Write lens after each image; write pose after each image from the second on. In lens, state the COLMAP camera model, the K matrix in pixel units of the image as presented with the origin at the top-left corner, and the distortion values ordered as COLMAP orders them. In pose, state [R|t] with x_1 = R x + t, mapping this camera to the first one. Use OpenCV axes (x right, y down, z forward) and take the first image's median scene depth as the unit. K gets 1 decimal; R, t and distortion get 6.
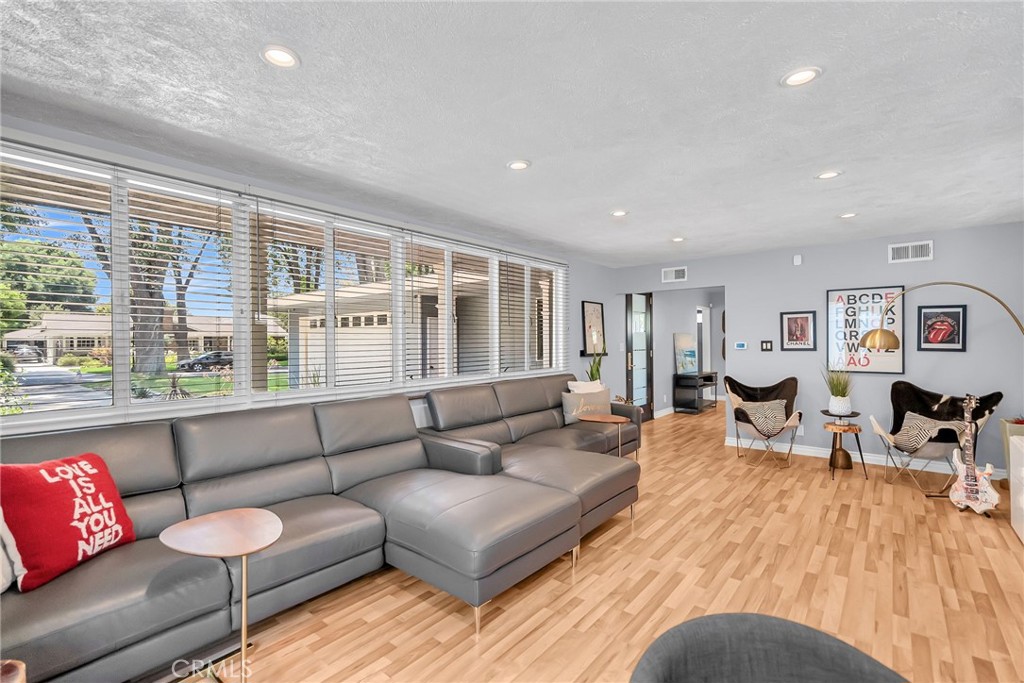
lens RADIAL K [[464.2, 0, 512.0], [0, 464.2, 341.5], [0, 0, 1]] dist [-0.000469, -0.000203]
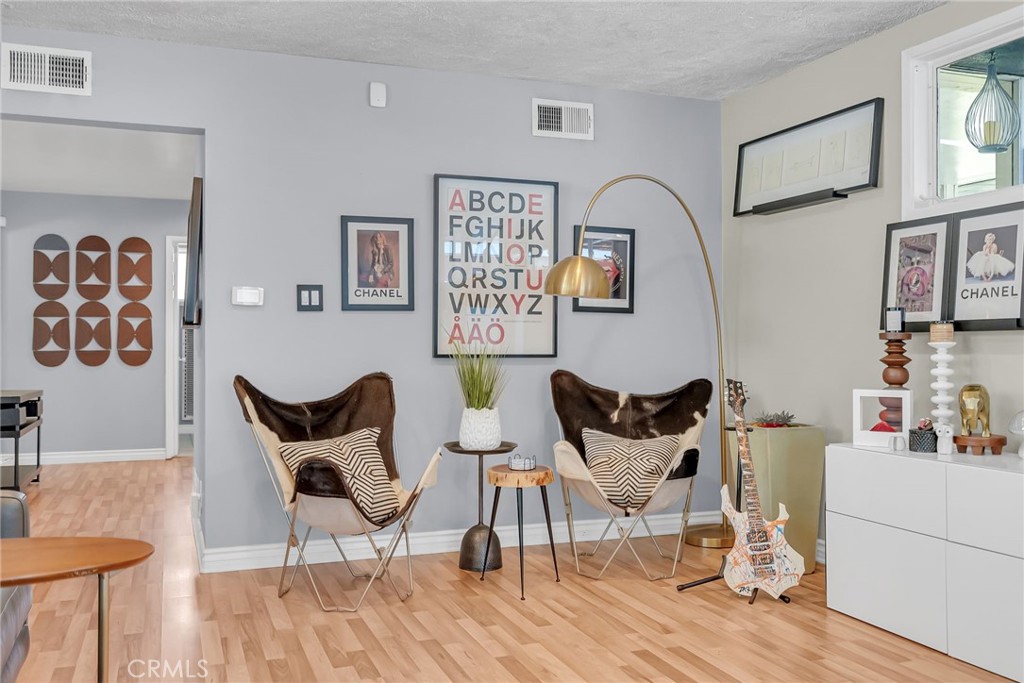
lens RADIAL K [[908.6, 0, 512.0], [0, 908.6, 341.5], [0, 0, 1]] dist [0.006112, -0.002093]
pose [[0.501068, 0.009751, 0.865353, -0.039261], [-0.001964, 0.999947, -0.010130, 0.062817], [-0.865406, 0.003376, 0.501061, 0.538770]]
